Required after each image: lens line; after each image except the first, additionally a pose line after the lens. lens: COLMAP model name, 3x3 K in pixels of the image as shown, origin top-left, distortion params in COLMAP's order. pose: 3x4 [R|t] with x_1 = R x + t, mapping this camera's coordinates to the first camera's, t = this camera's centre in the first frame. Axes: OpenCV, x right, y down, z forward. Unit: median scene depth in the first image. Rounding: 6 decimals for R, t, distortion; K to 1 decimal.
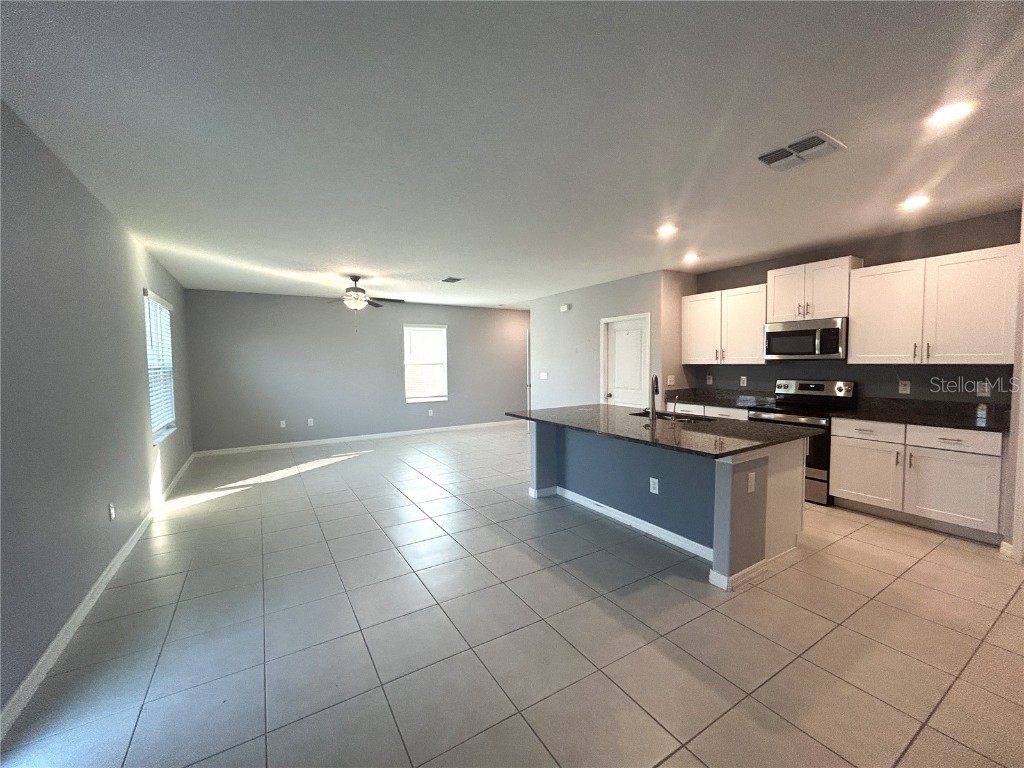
lens RADIAL K [[412.3, 0, 512.0], [0, 412.3, 384.0], [0, 0, 1]] dist [-0.001817, -0.000202]
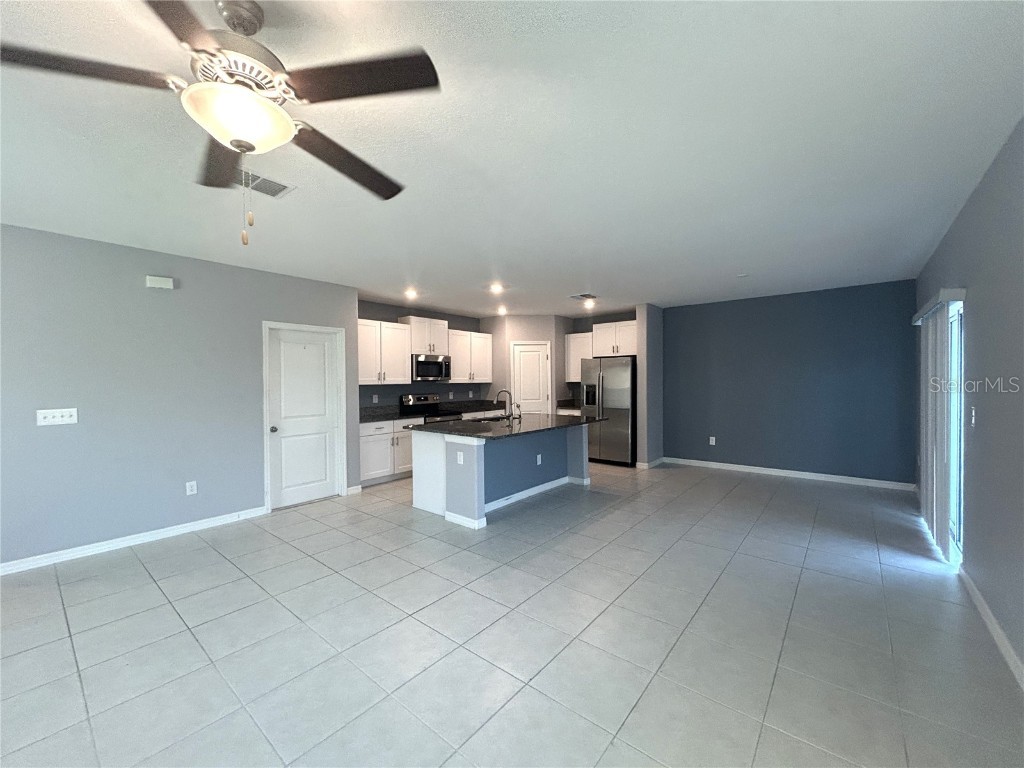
lens RADIAL K [[412.3, 0, 512.0], [0, 412.3, 384.0], [0, 0, 1]] dist [-0.001817, -0.000202]
pose [[-0.325274, 0.001141, 0.945619, -0.844441], [0.061644, 0.997898, 0.020001, -0.059134], [-0.943608, 0.064797, -0.324660, 1.223126]]
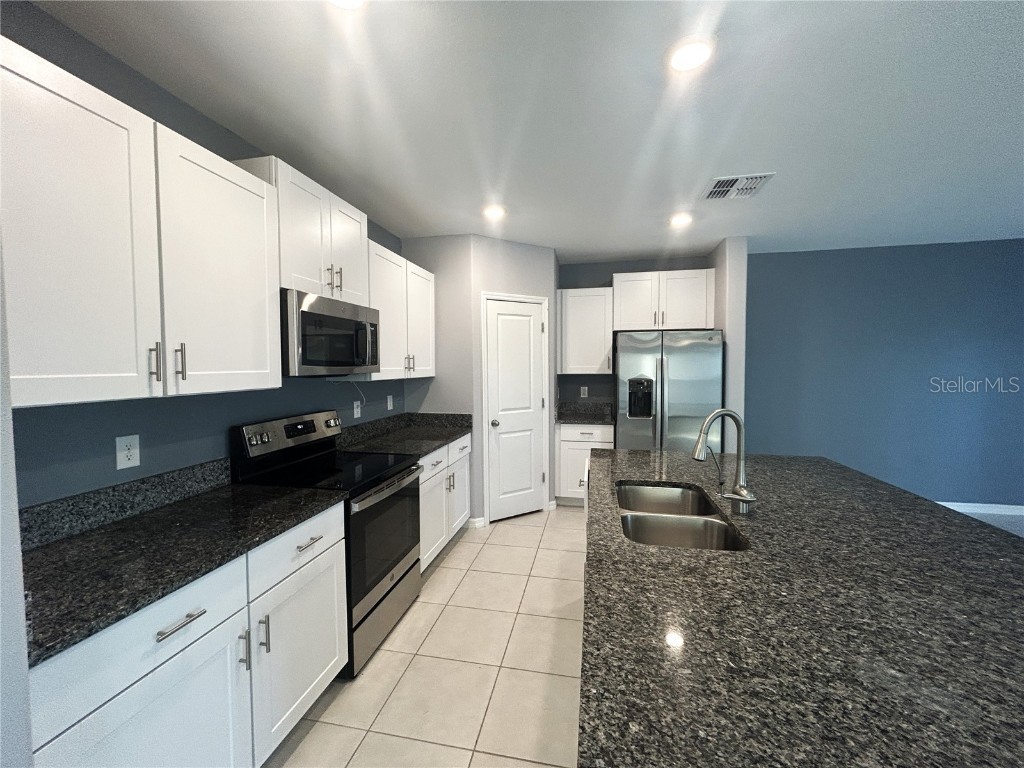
lens RADIAL K [[412.3, 0, 512.0], [0, 412.3, 384.0], [0, 0, 1]] dist [-0.001817, -0.000202]
pose [[-0.731443, -0.018720, 0.681646, 0.185394], [0.048283, 0.995692, 0.079154, -0.079178], [-0.680191, 0.090809, -0.727388, 1.237010]]
